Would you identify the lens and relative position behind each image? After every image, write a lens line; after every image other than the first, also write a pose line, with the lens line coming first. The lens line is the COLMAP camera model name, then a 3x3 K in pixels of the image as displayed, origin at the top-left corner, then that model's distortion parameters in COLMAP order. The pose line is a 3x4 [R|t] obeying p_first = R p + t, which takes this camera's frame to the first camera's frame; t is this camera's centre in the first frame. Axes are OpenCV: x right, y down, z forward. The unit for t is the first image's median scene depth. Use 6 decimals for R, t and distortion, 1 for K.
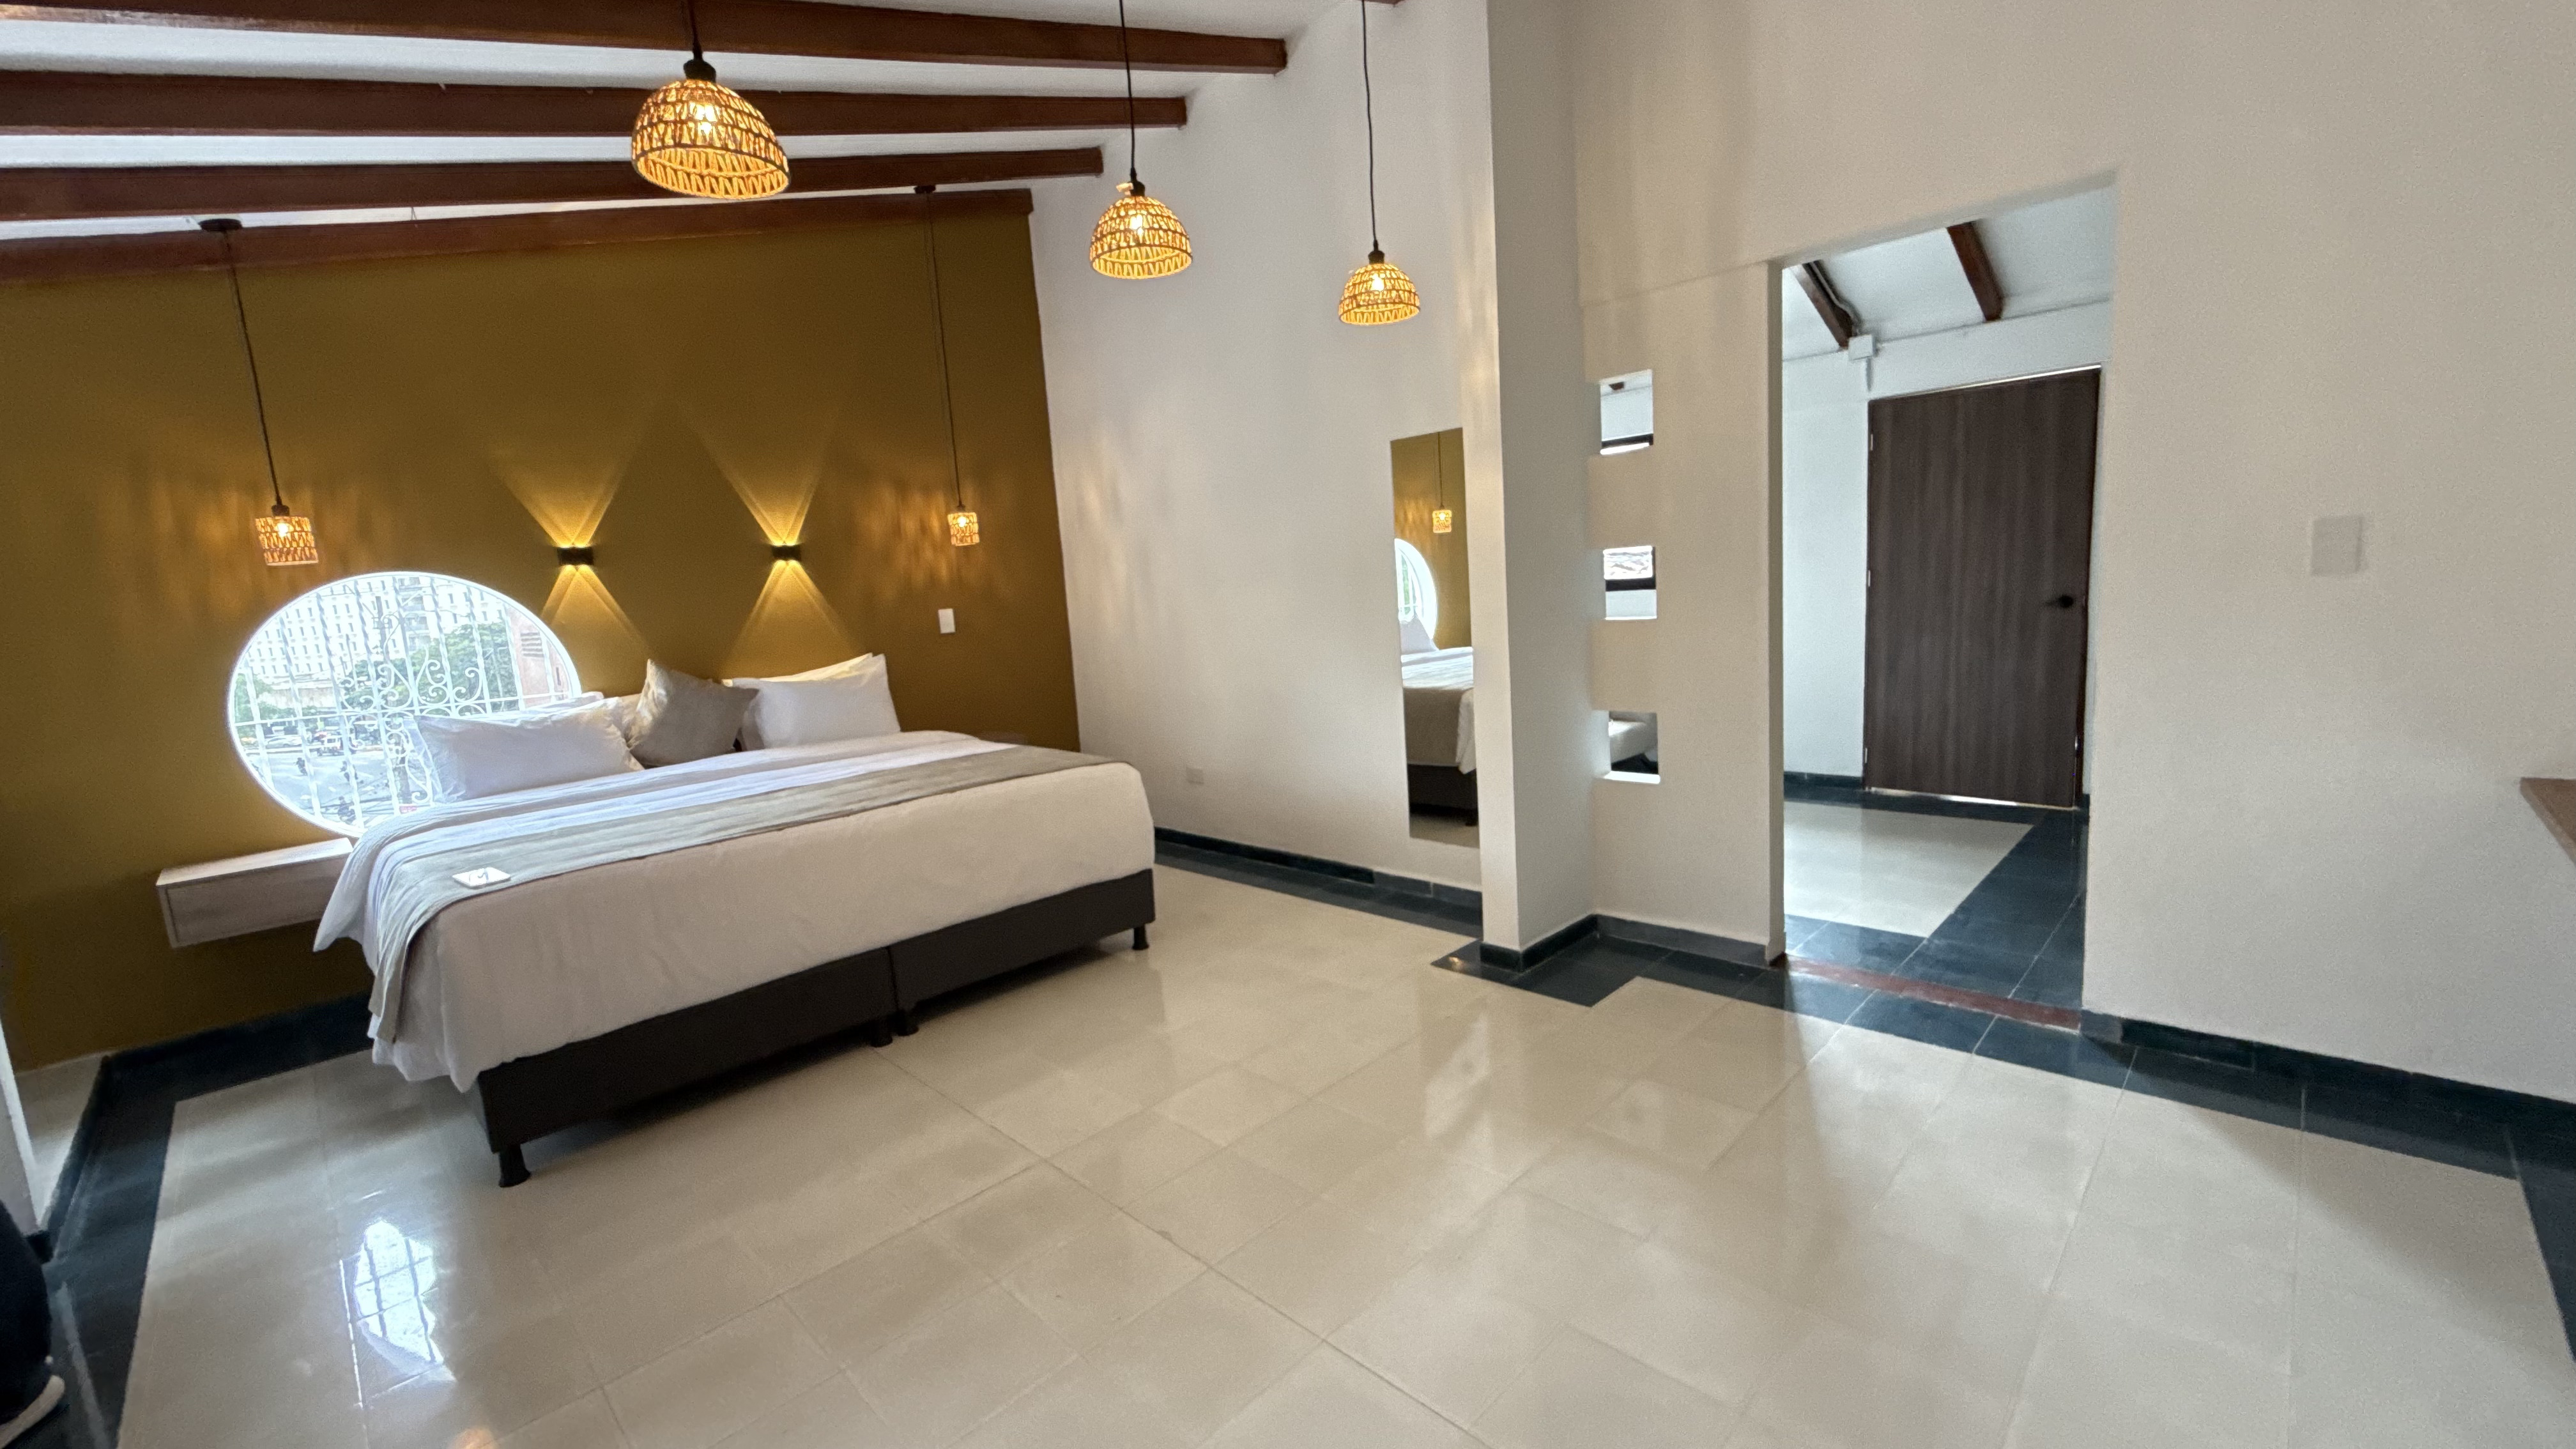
lens RADIAL K [[1031.3, 0, 1285.2], [0, 1031.3, 726.7], [0, 0, 1]] dist [-0.000794, 0.000319]
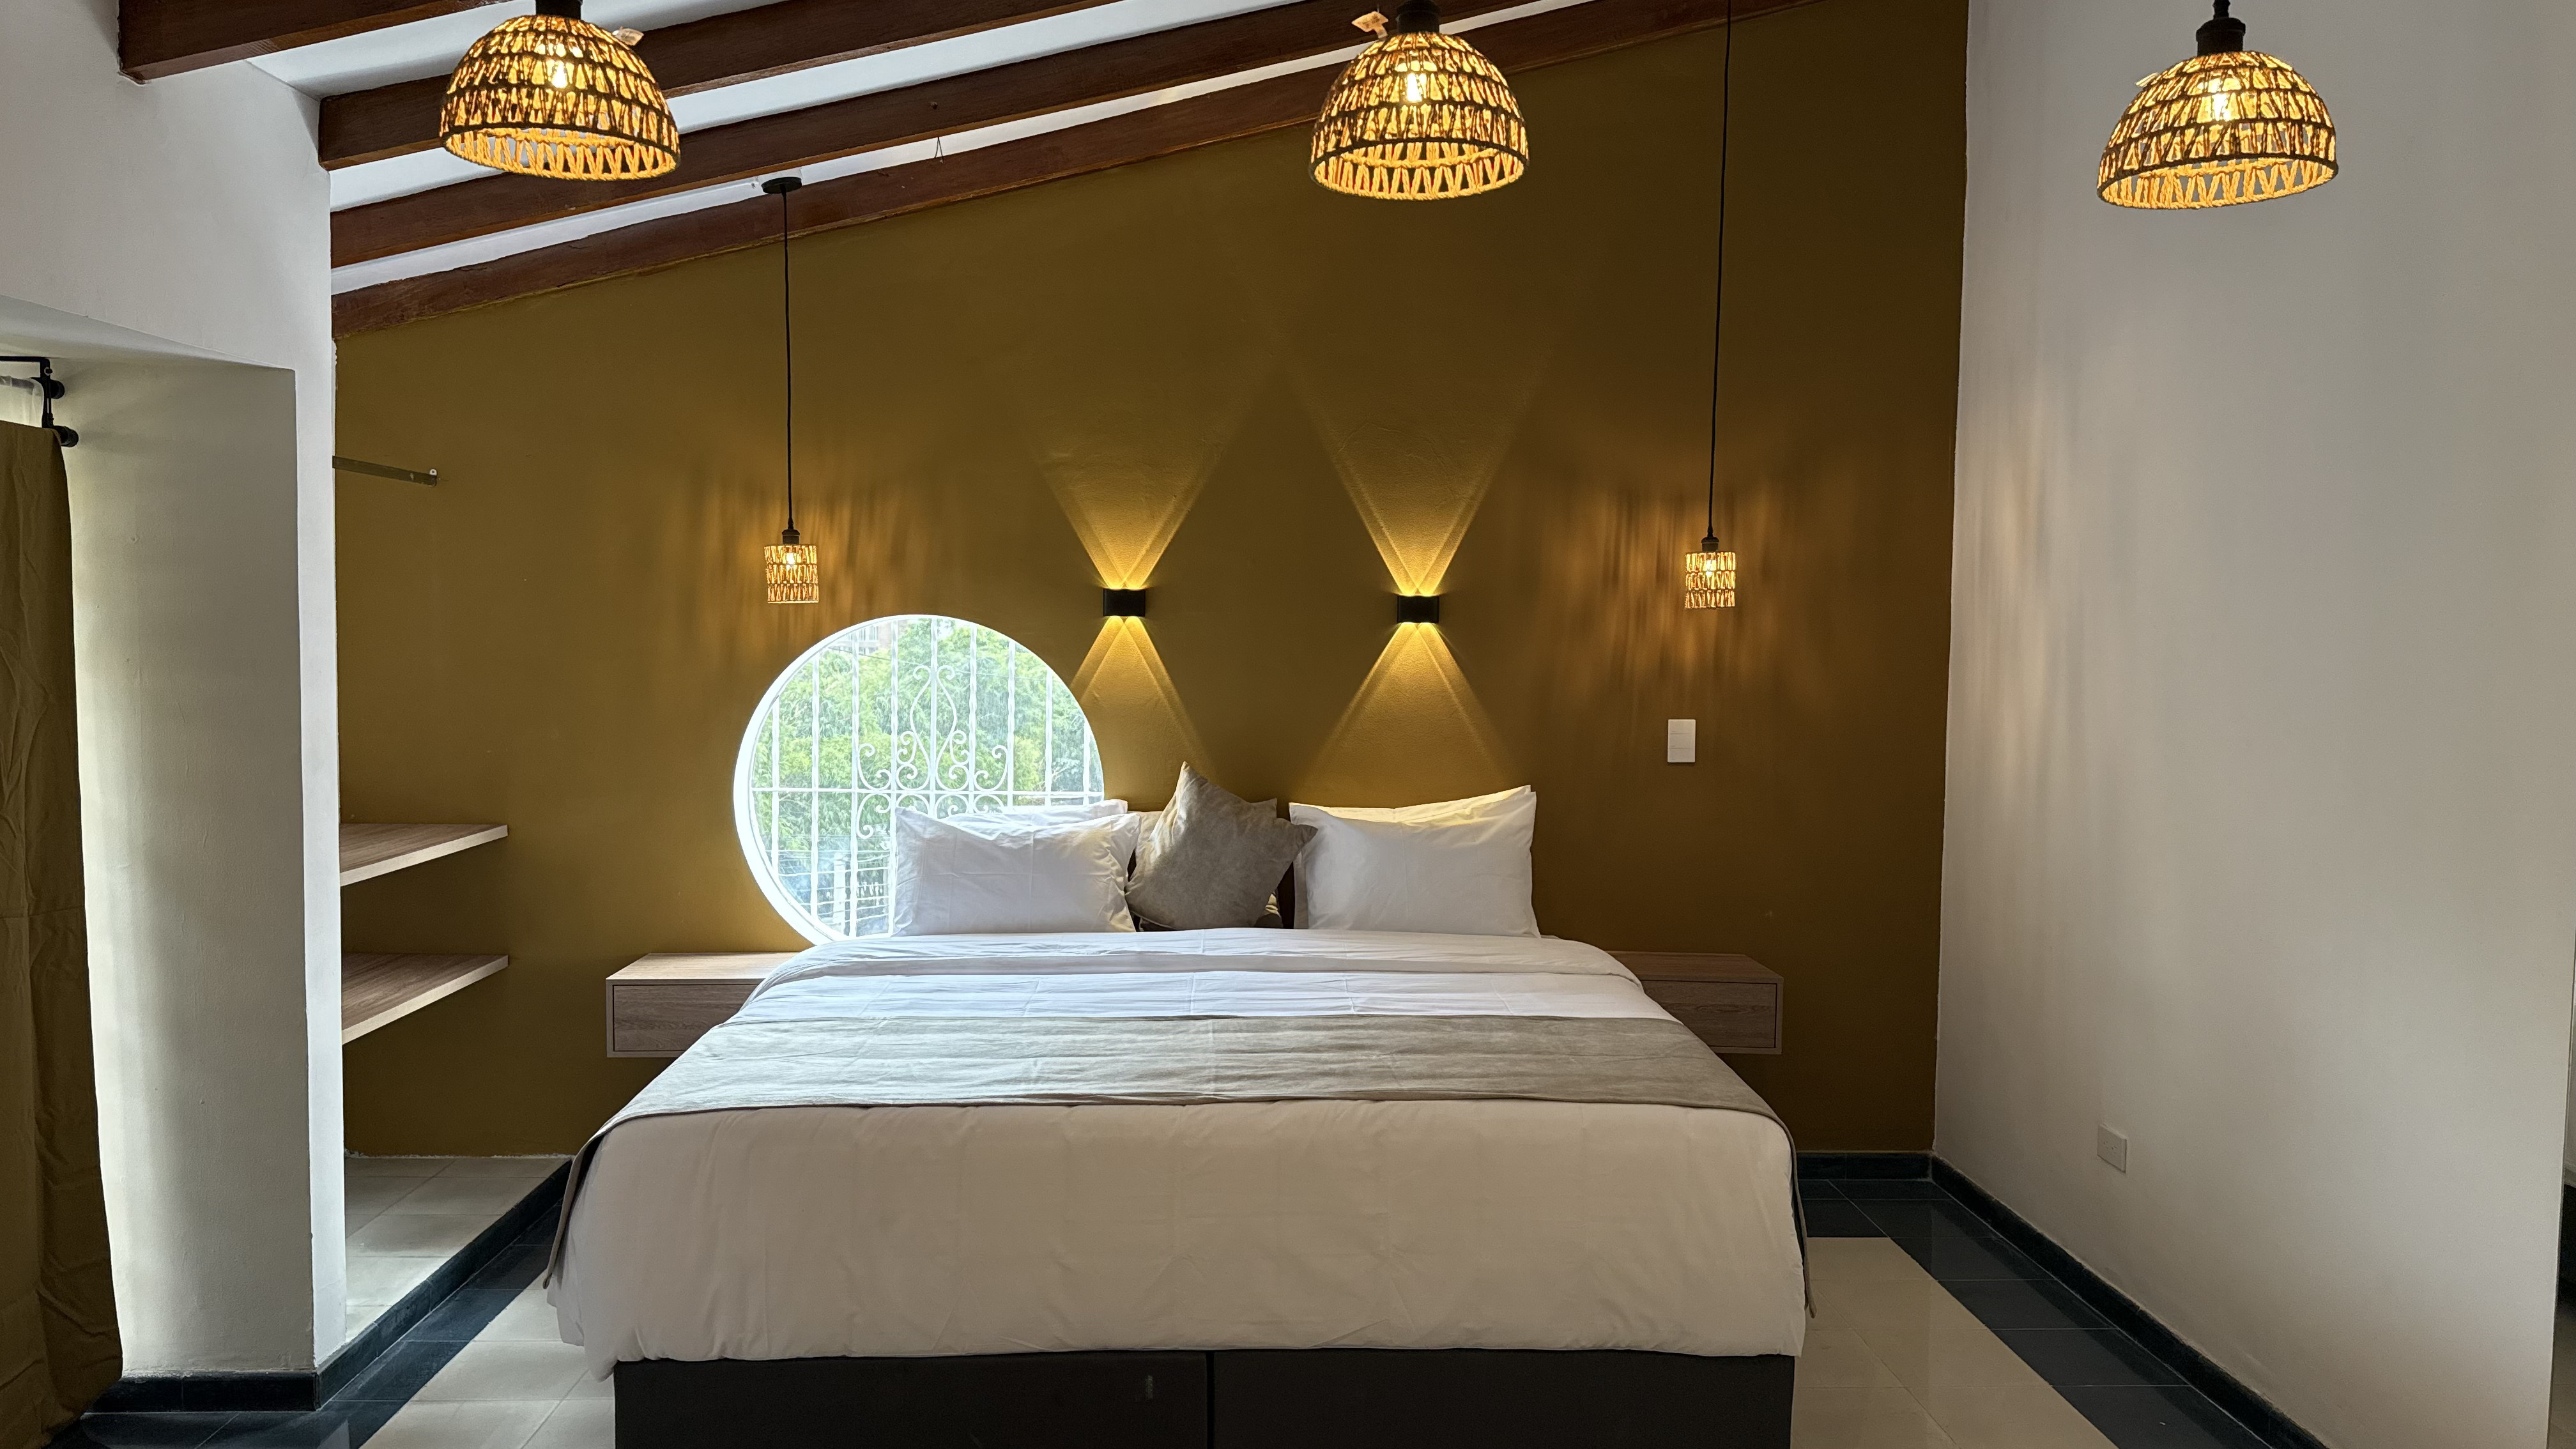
lens RADIAL K [[1806.3, 0, 1286.2], [0, 1806.3, 741.7], [0, 0, 1]] dist [0.138708, -0.188359]
pose [[0.724813, 0.117937, -0.678776, 0.225914], [-0.151282, 0.988438, 0.010197, -0.104711], [0.672130, 0.095296, 0.734275, 0.200366]]
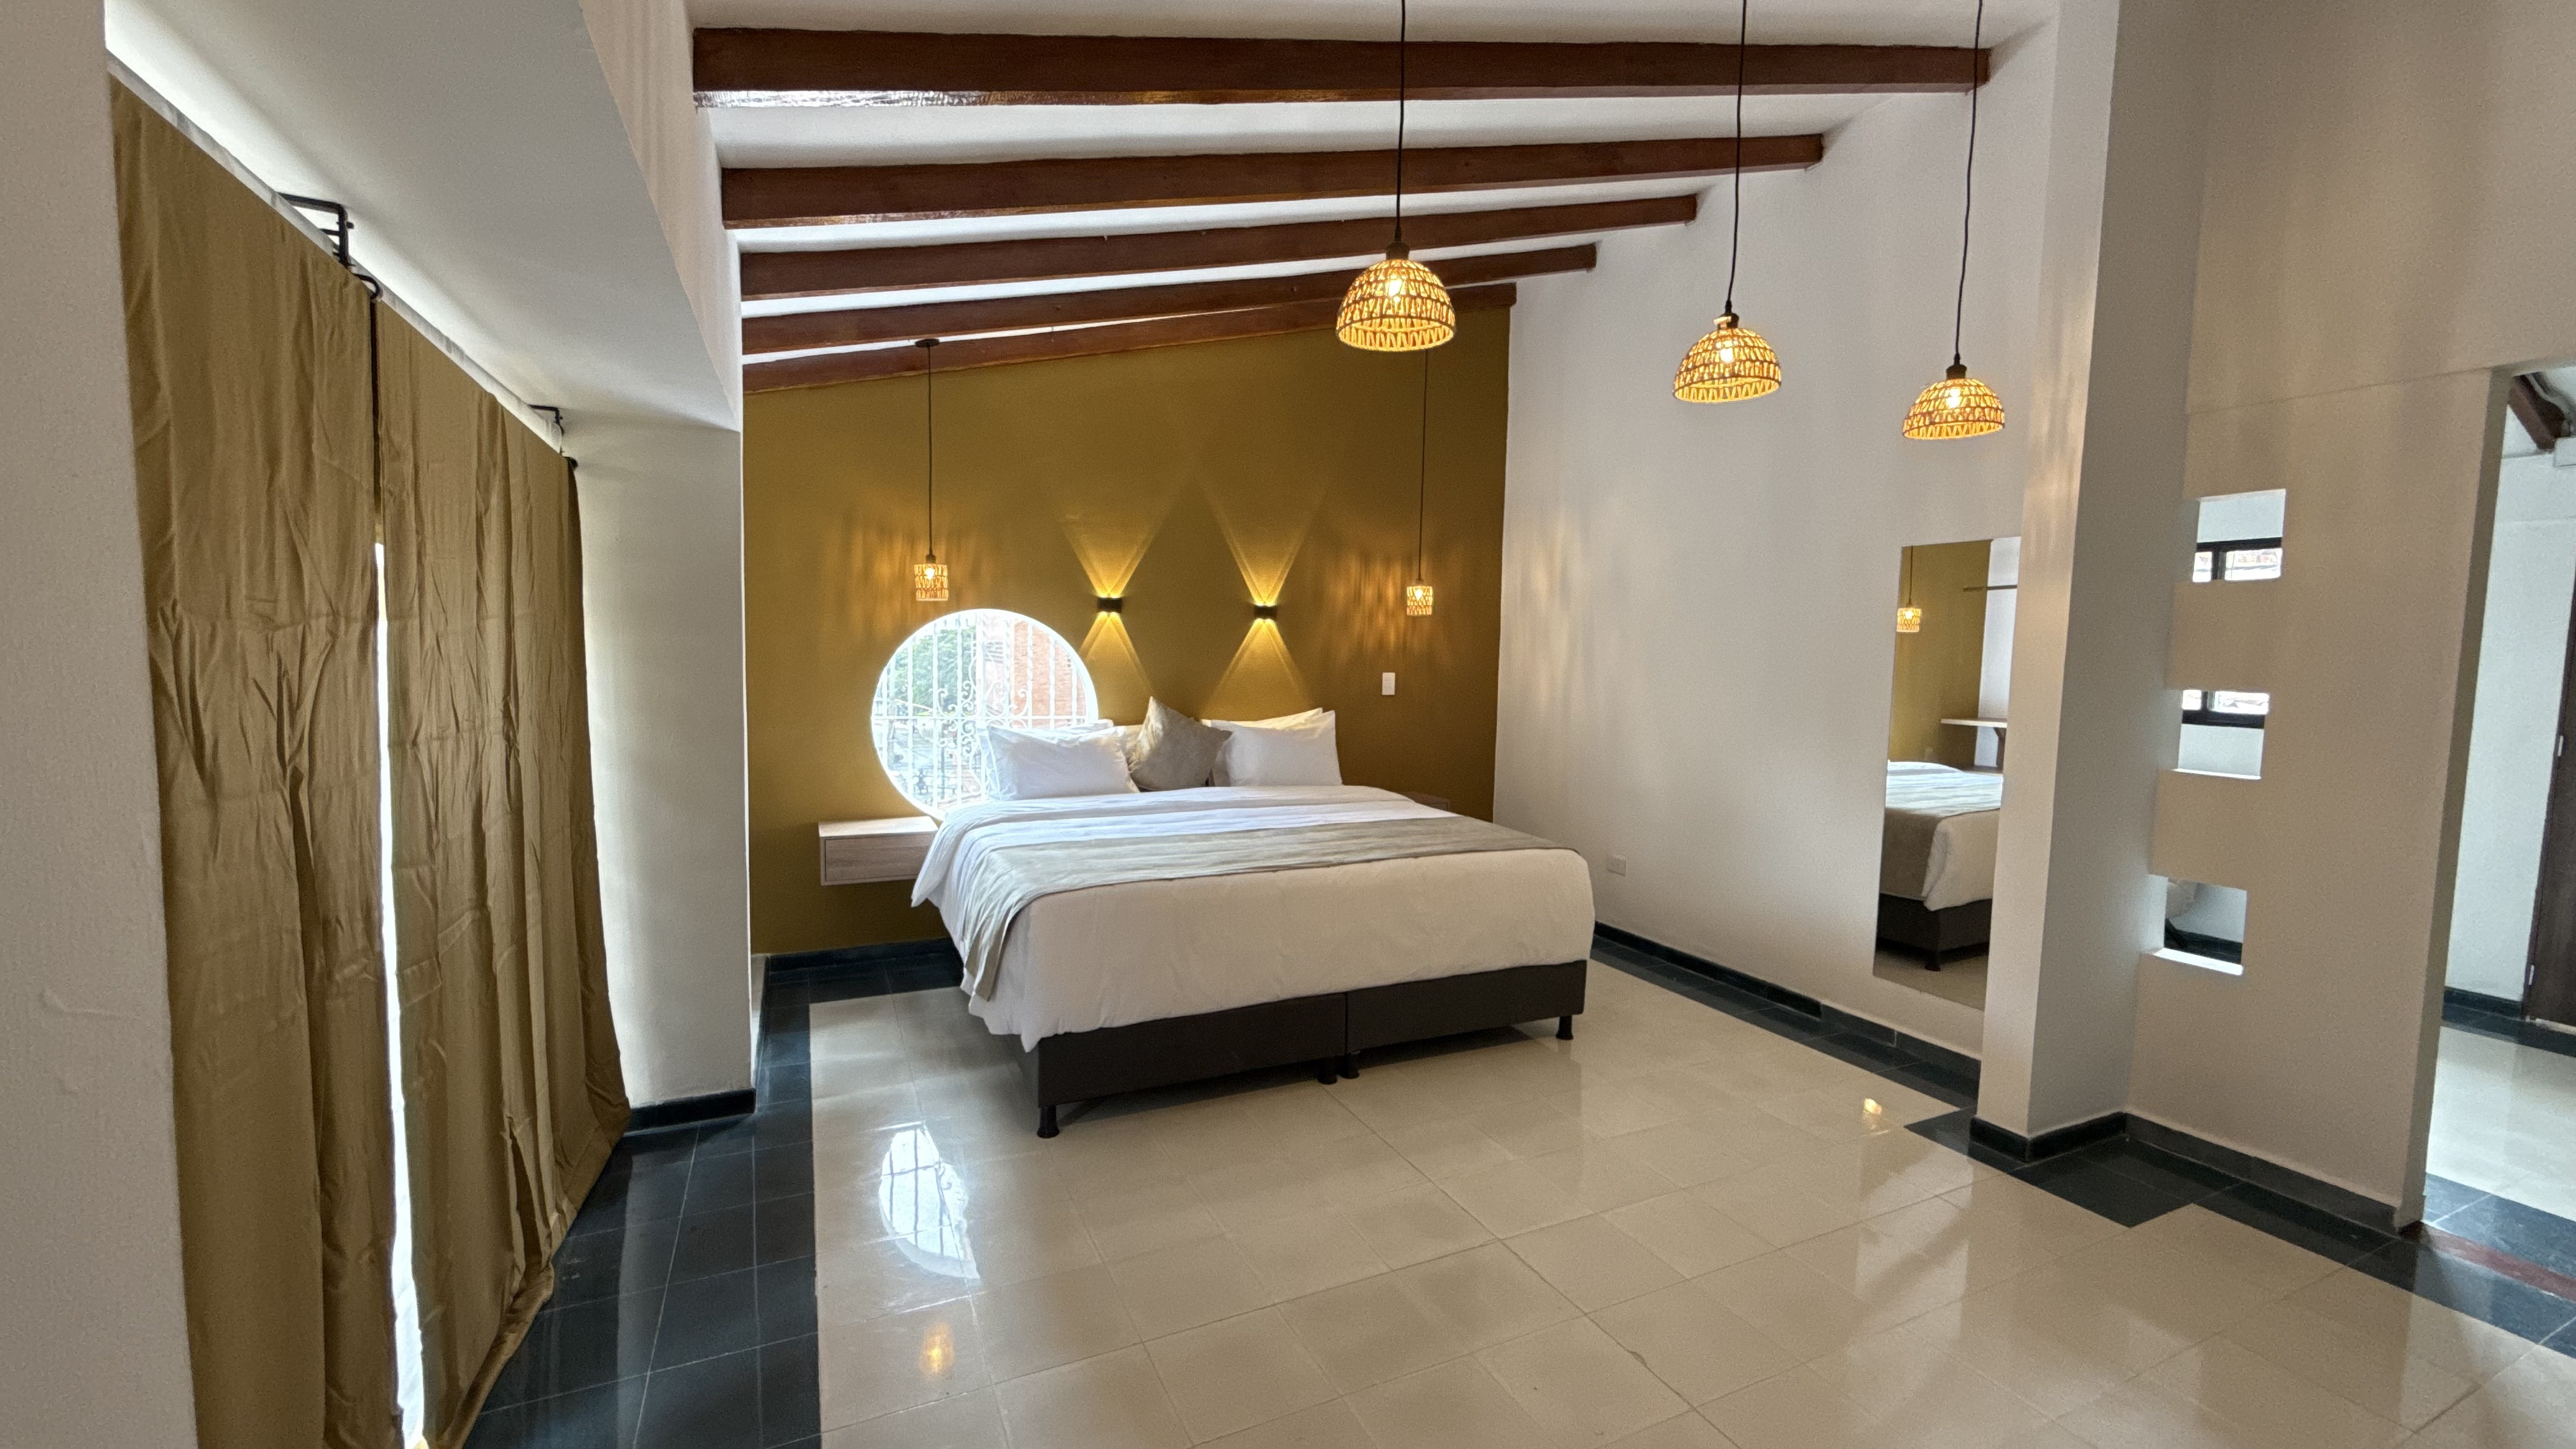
lens RADIAL K [[1031.3, 0, 1285.2], [0, 1031.3, 726.7], [0, 0, 1]] dist [-0.000794, 0.000319]
pose [[0.936481, 0.111714, -0.332451, -0.091000], [-0.128874, 0.991209, -0.029948, -0.017104], [0.326182, 0.070890, 0.942645, -0.044245]]
